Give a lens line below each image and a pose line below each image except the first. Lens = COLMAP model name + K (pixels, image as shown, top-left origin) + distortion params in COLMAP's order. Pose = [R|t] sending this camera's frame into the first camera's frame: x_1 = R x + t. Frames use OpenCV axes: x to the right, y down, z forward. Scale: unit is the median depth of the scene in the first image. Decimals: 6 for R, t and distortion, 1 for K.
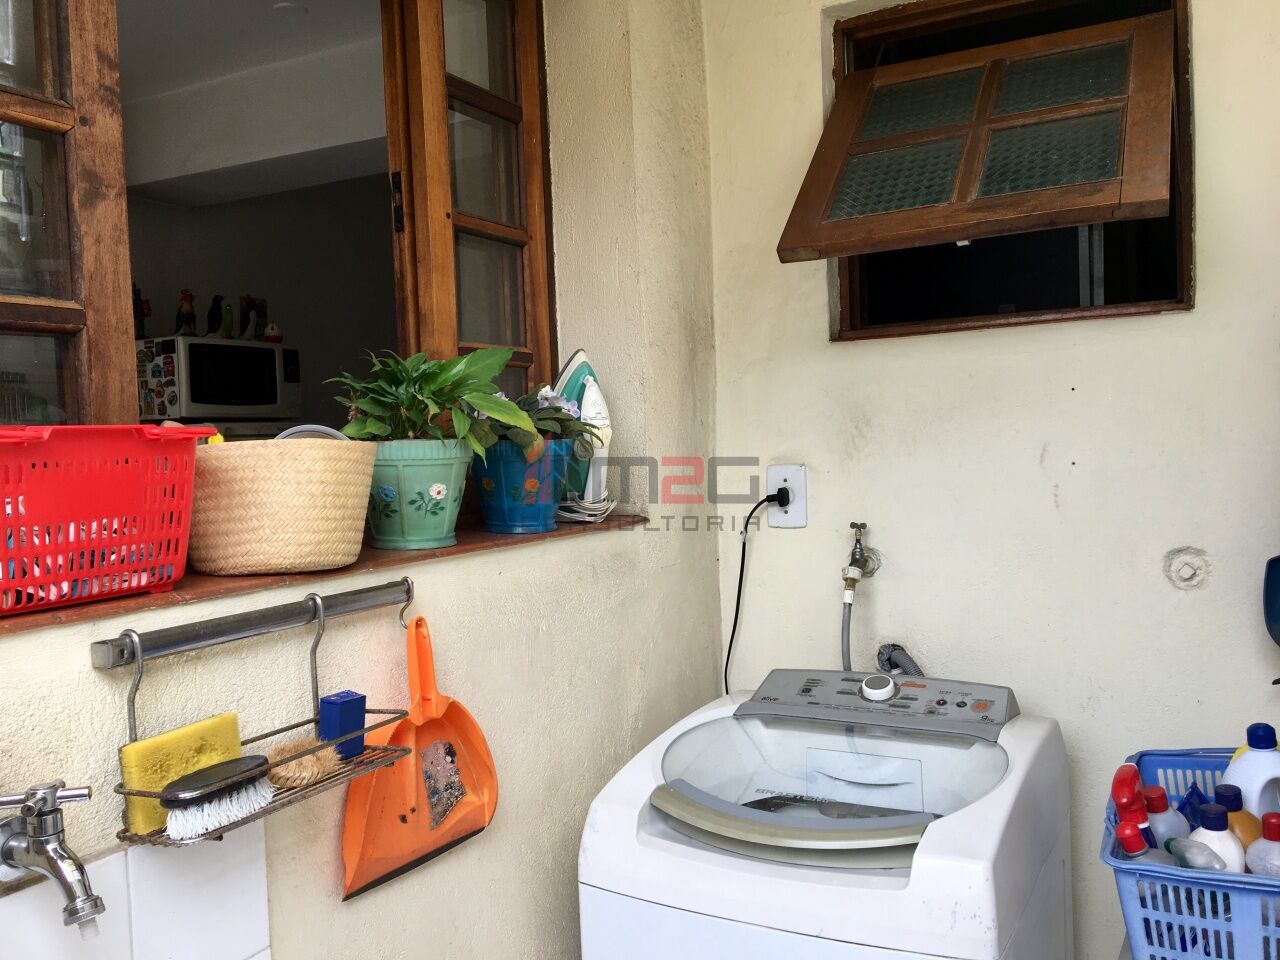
lens RADIAL K [[1074.3, 0, 640.0], [0, 1074.3, 480.0], [0, 0, 1]] dist [0.095306, -0.157343]
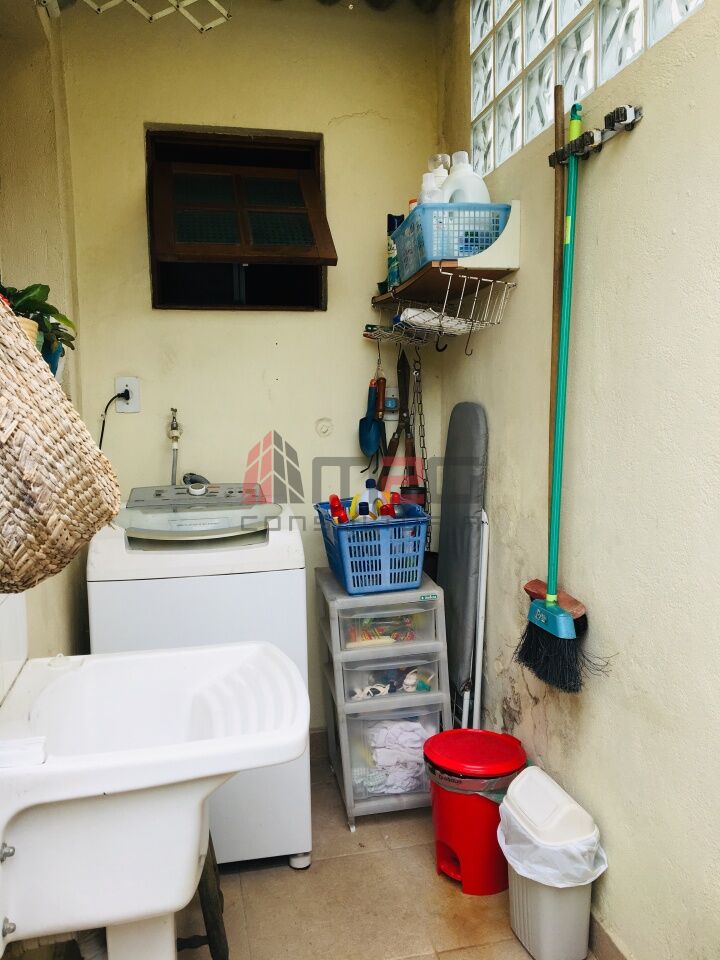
lens RADIAL K [[805.8, 0, 360.0], [0, 805.8, 480.0], [0, 0, 1]] dist [0.095306, -0.157343]
pose [[0.758461, -0.028319, 0.651103, -0.470419], [0.009491, 0.999430, 0.032413, 0.121899], [-0.651649, -0.018404, 0.758297, -0.275386]]
